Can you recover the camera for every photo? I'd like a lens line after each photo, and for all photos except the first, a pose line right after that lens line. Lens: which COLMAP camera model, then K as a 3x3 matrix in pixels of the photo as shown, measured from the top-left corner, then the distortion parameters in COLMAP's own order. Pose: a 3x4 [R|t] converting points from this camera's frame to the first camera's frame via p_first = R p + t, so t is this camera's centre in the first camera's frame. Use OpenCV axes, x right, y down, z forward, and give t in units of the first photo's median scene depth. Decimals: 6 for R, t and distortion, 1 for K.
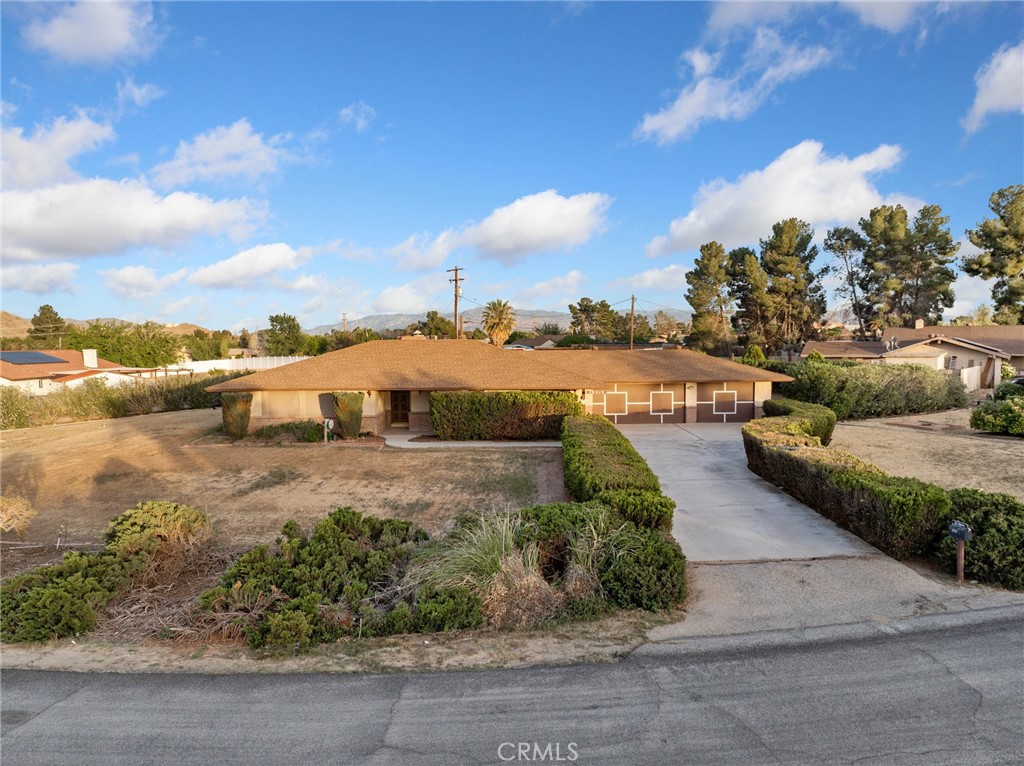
lens RADIAL K [[740.7, 0, 512.4], [0, 740.7, 368.6], [0, 0, 1]] dist [-0.031072, -0.030520]
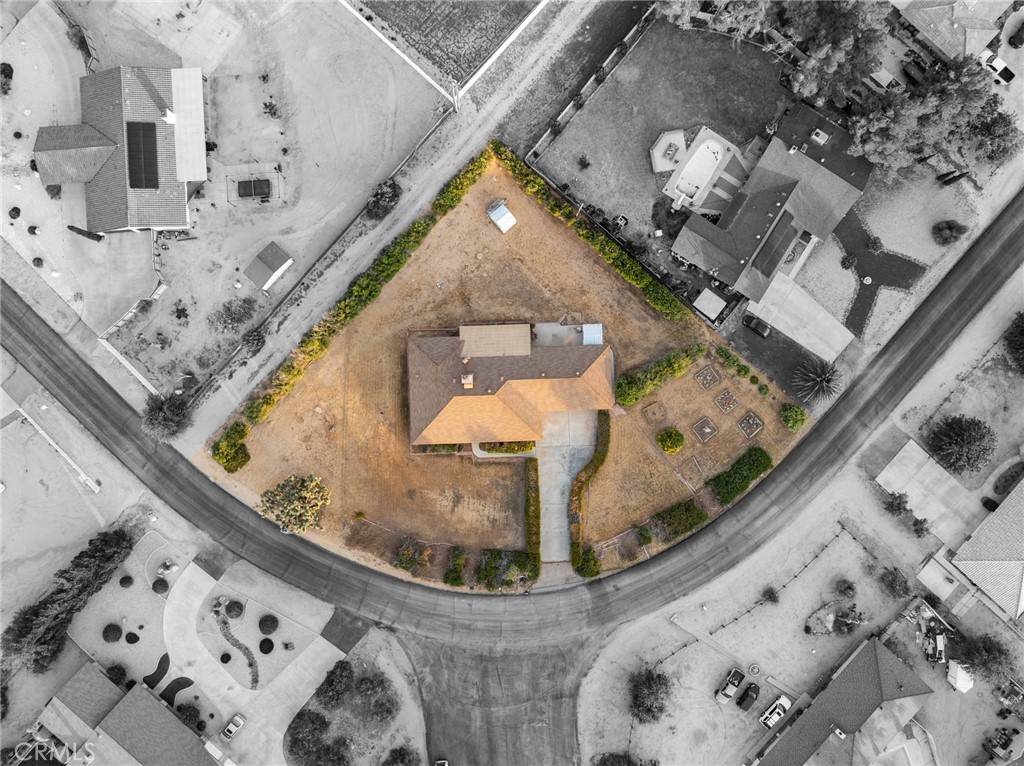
lens RADIAL K [[740.7, 0, 512.4], [0, 740.7, 368.6], [0, 0, 1]] dist [-0.031072, -0.030520]
pose [[0.999321, -0.036810, 0.001861, 0.005699], [-0.000606, 0.034057, 0.999420, -1.622663], [-0.036852, -0.998742, 0.034012, 0.631194]]
